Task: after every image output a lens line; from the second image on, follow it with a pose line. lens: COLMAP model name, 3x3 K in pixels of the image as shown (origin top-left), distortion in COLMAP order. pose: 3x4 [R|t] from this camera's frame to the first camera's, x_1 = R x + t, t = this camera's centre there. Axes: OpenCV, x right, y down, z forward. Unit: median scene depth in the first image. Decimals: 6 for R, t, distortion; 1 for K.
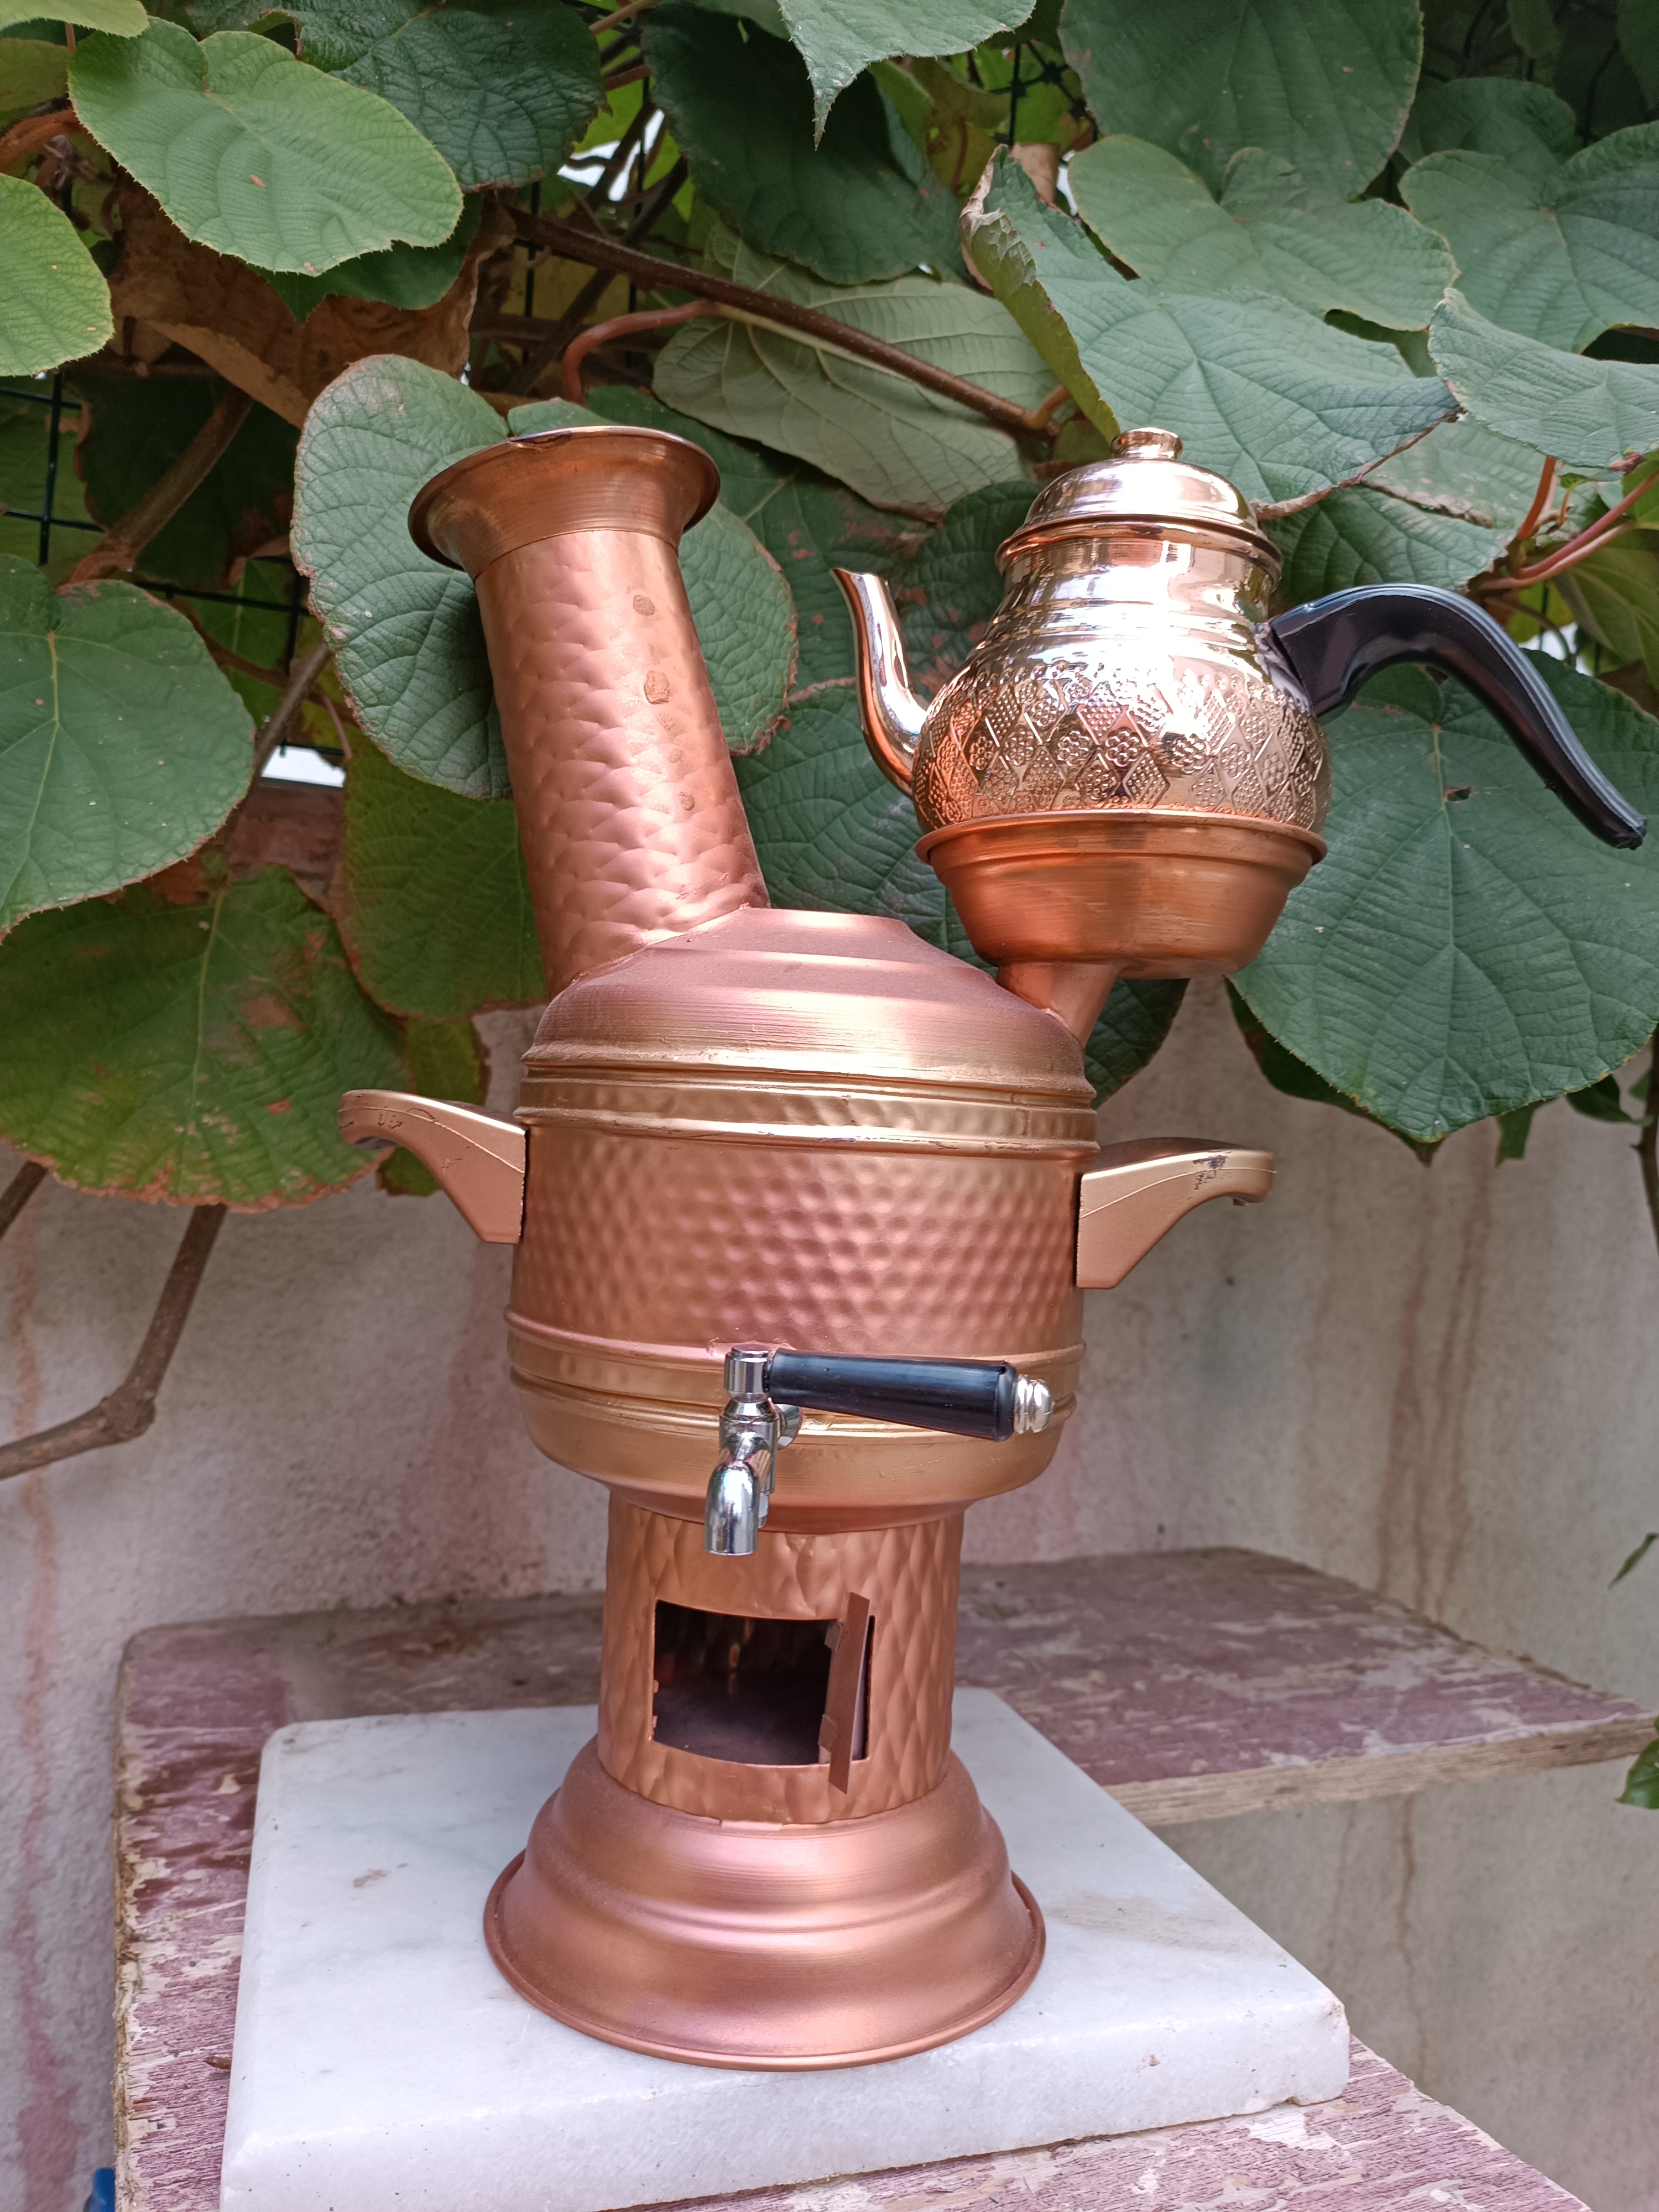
lens RADIAL K [[1687.5, 0, 832.9], [0, 1687.5, 1121.9], [0, 0, 1]] dist [-0.004536, -0.005872]
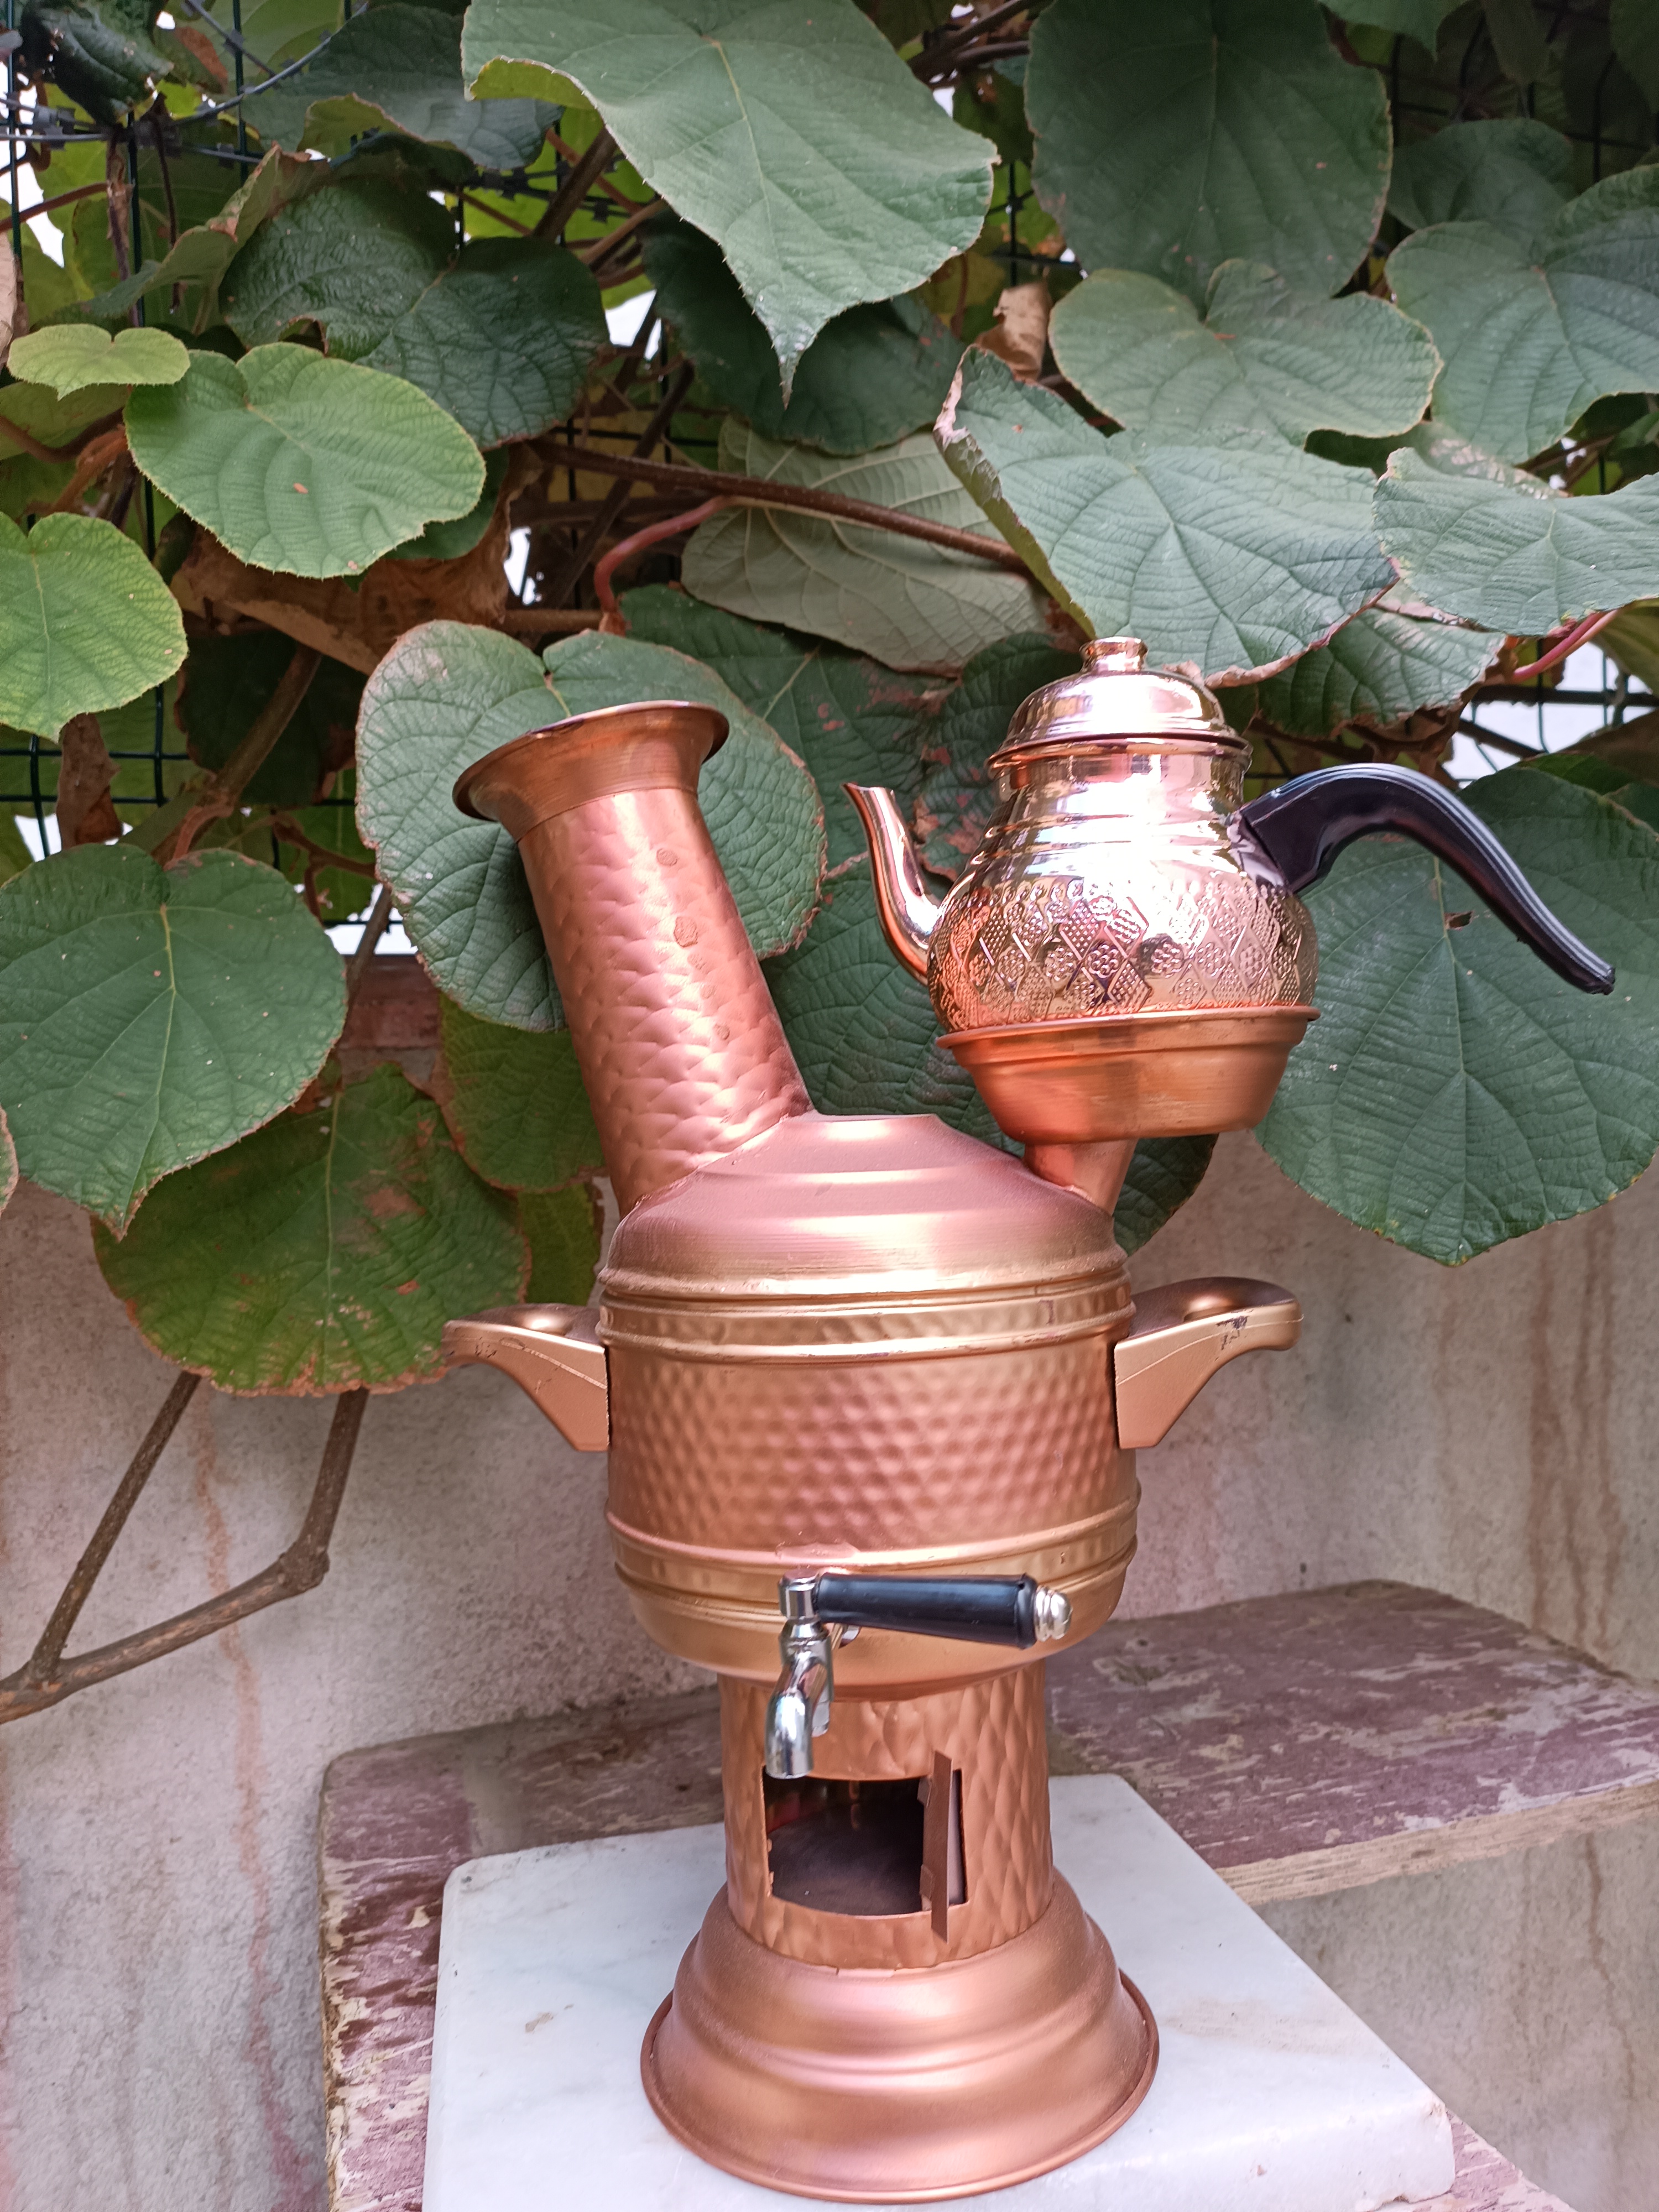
lens RADIAL K [[1687.5, 0, 842.5], [0, 1687.5, 1089.0], [0, 0, 1]] dist [-0.004536, -0.005872]
pose [[0.990866, -0.100139, -0.090318, 0.064729], [0.099147, 0.994953, -0.015417, -0.095617], [0.091406, 0.006321, 0.995794, -0.064579]]
